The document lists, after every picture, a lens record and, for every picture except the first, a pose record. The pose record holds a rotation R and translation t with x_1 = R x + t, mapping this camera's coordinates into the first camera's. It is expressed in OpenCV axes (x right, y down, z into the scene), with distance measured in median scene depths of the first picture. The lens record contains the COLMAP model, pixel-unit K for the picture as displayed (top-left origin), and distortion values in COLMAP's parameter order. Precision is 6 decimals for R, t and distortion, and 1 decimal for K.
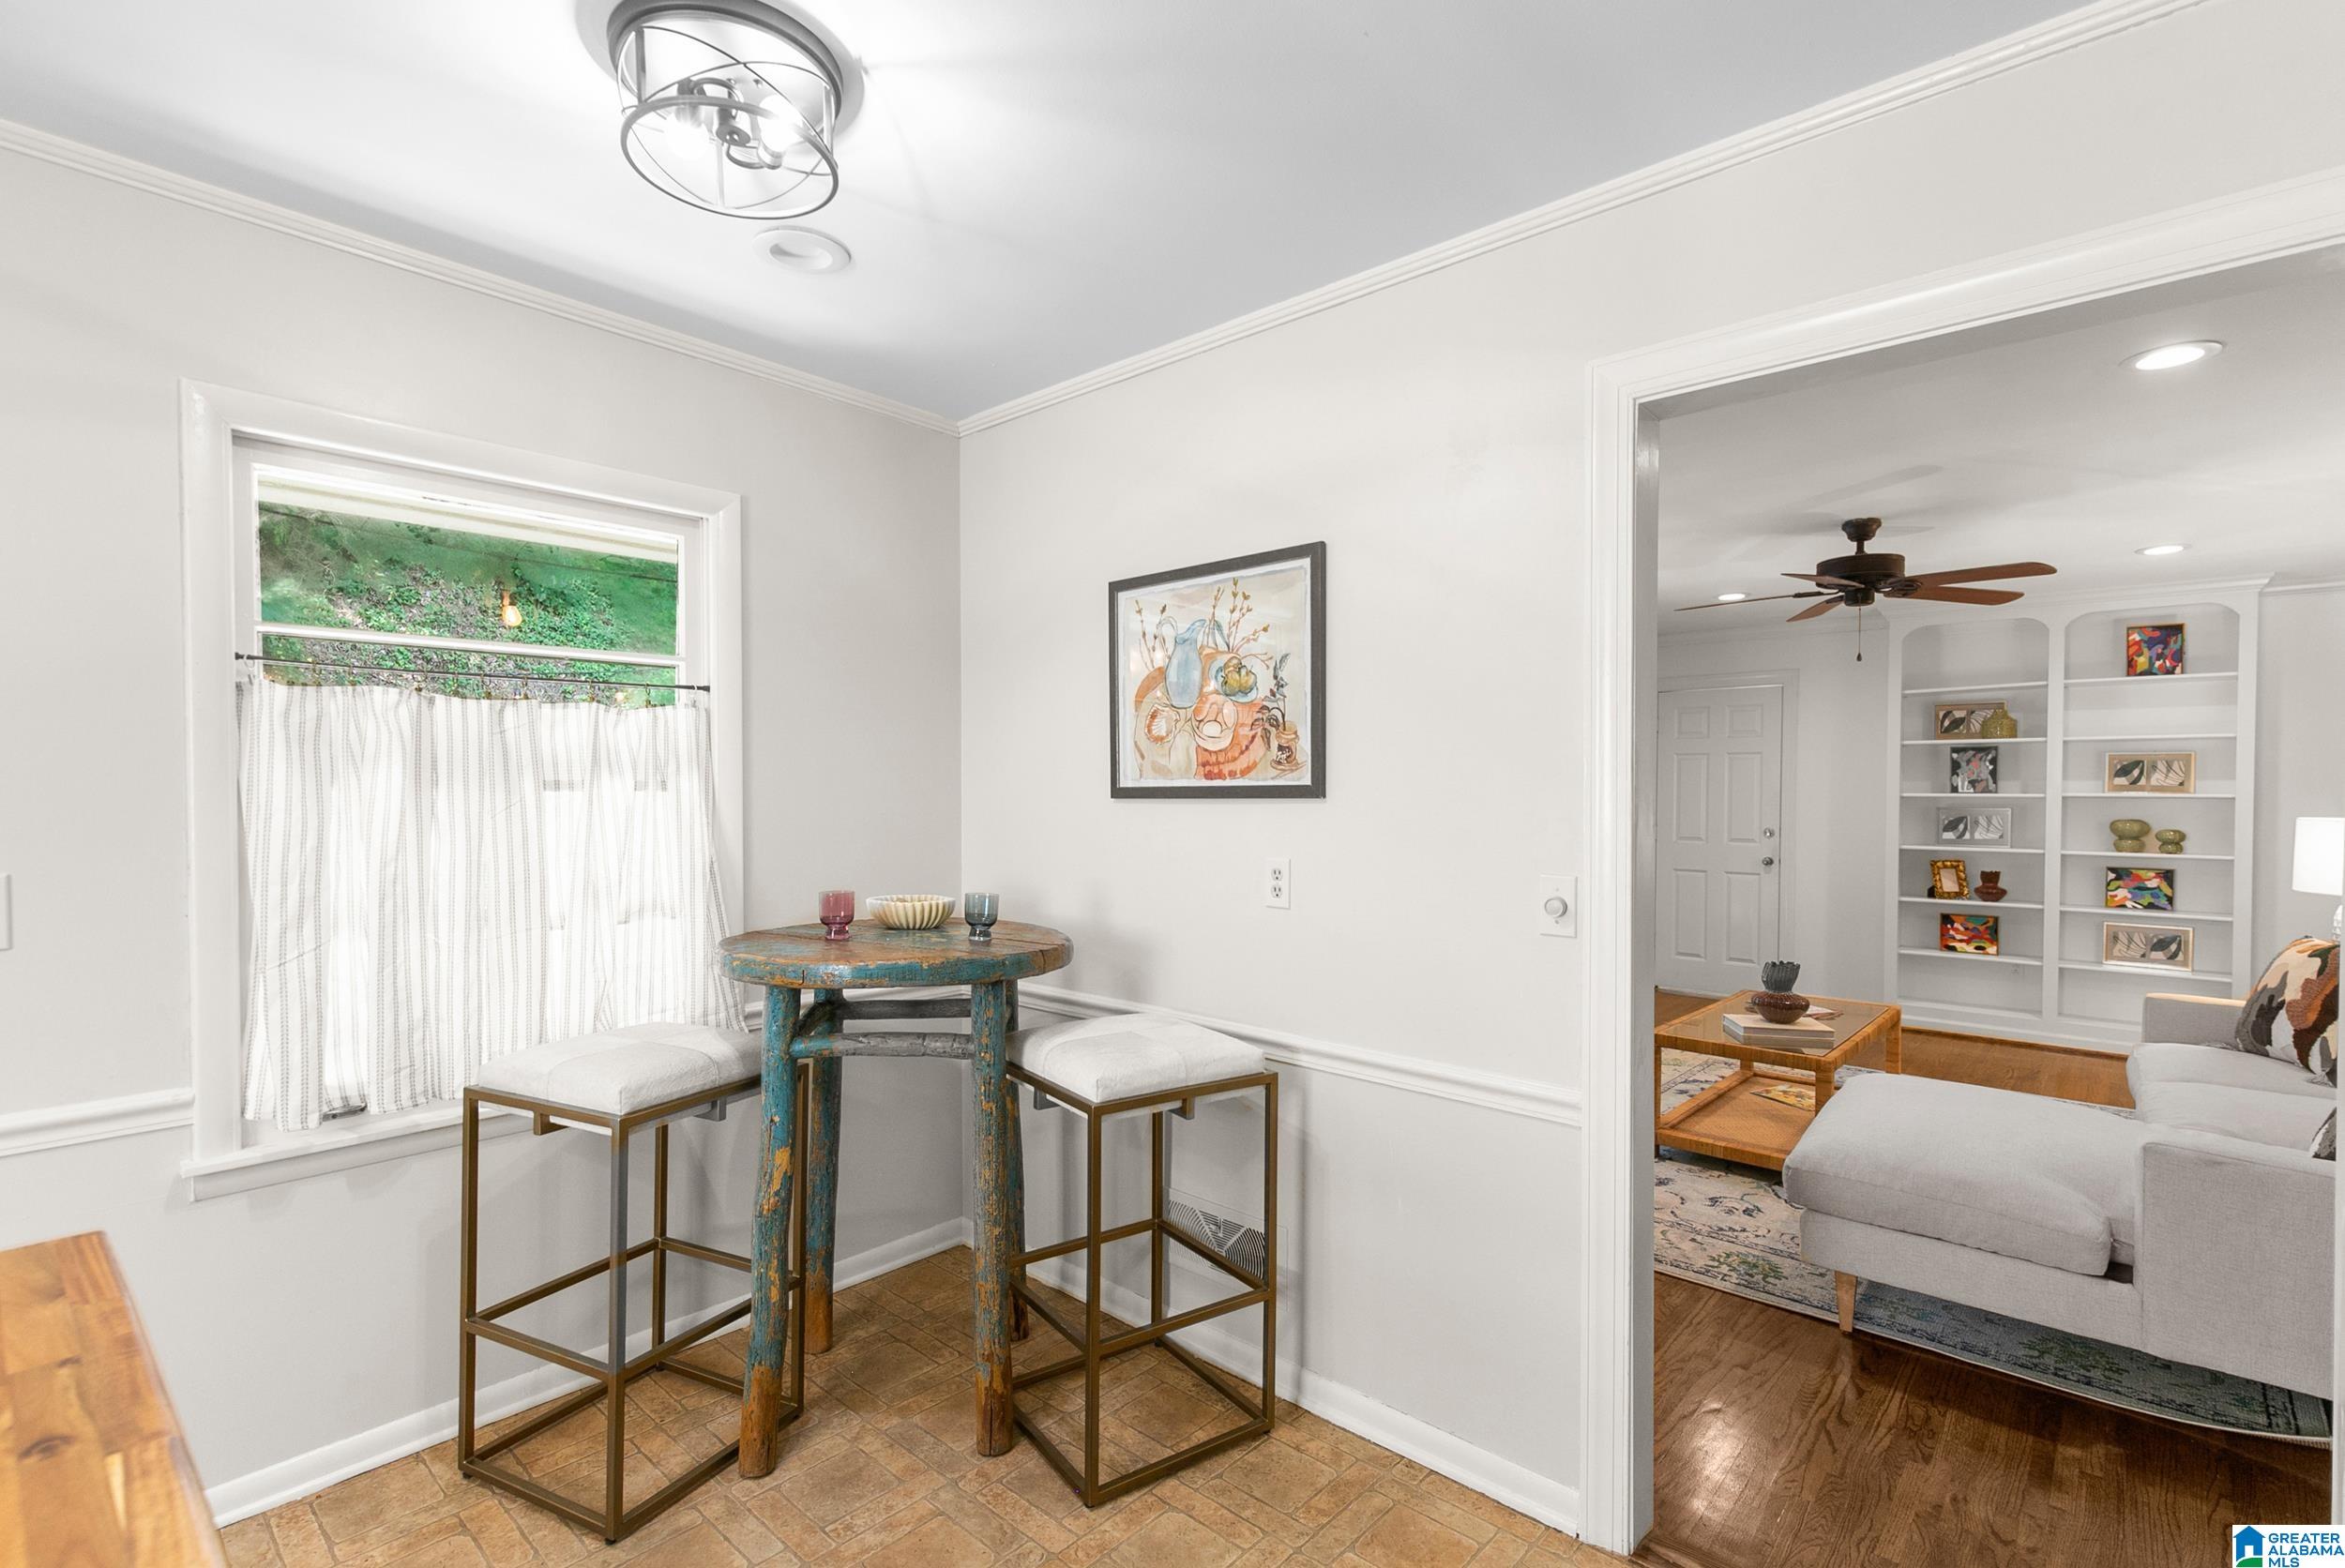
lens RADIAL K [[1081.5, 0, 1175.0], [0, 1081.5, 797.2], [0, 0, 1]] dist [0.002076, 0.001101]
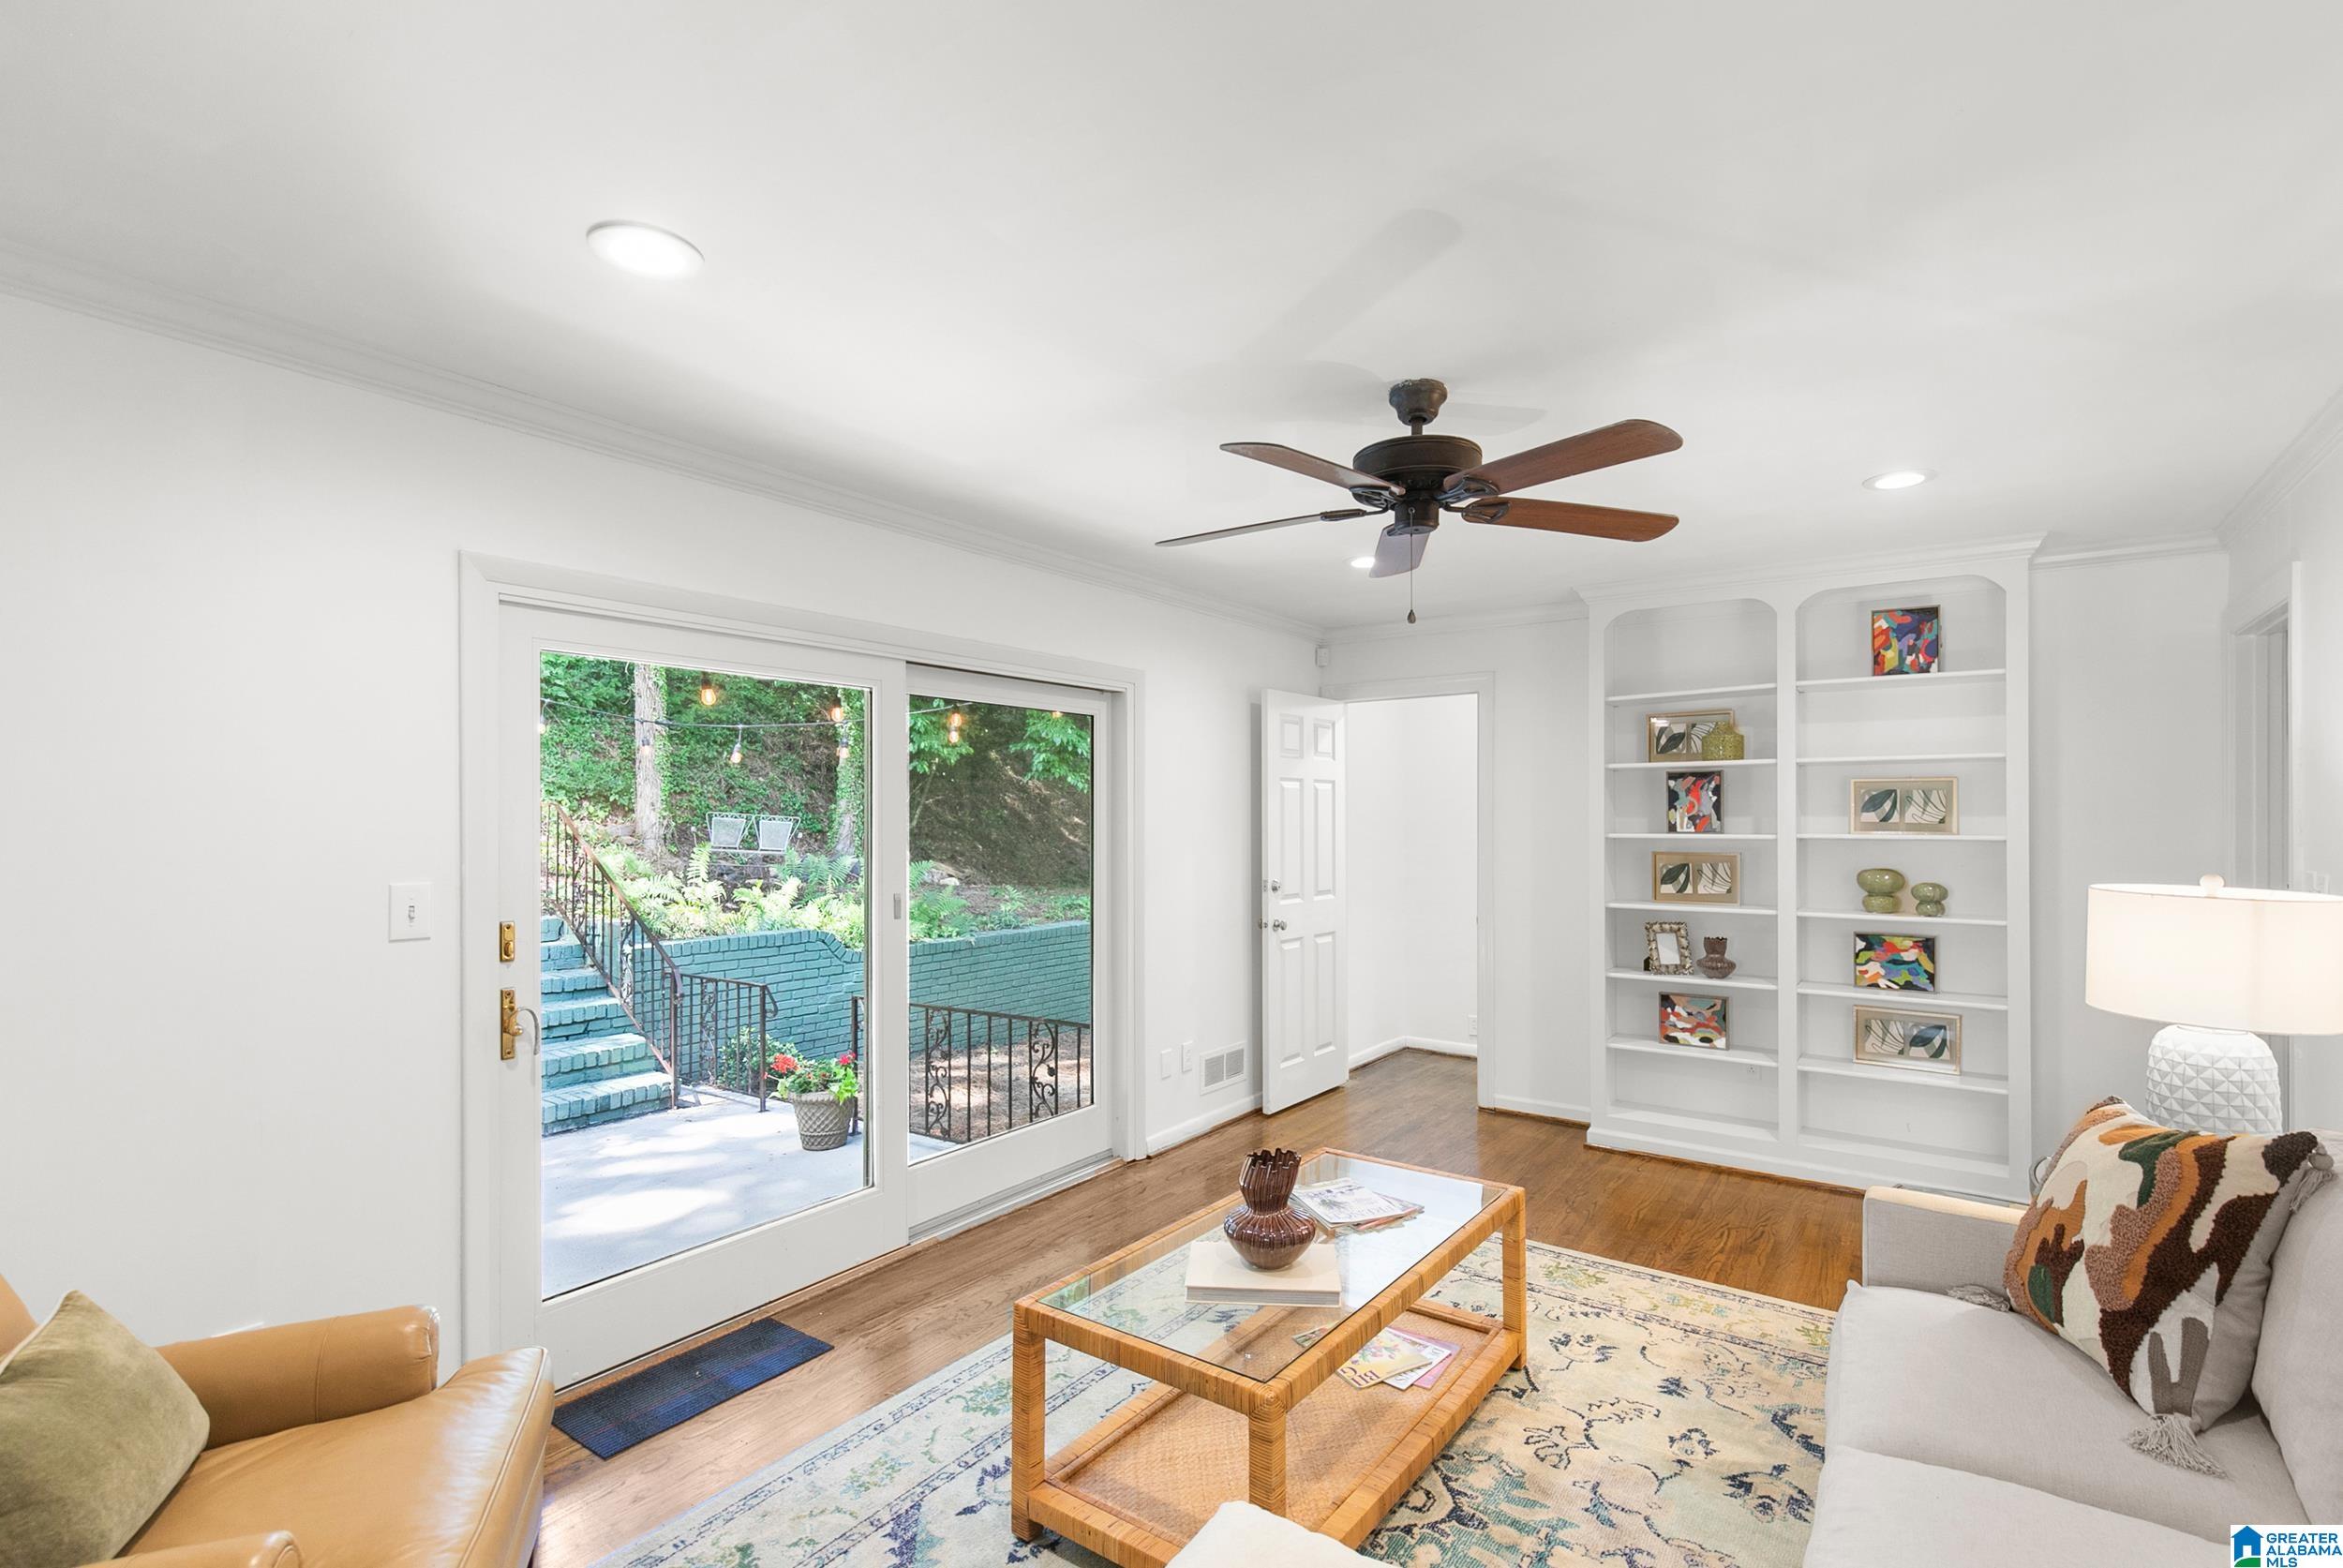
lens RADIAL K [[1085.4, 0, 1179.2], [0, 1085.4, 799.3], [0, 0, 1]] dist [0.000780, 0.000330]
pose [[0.993371, -0.003250, 0.114904, 0.434662], [0.005819, 0.999740, -0.022032, -0.018641], [-0.114802, 0.022555, 0.993132, 0.430911]]
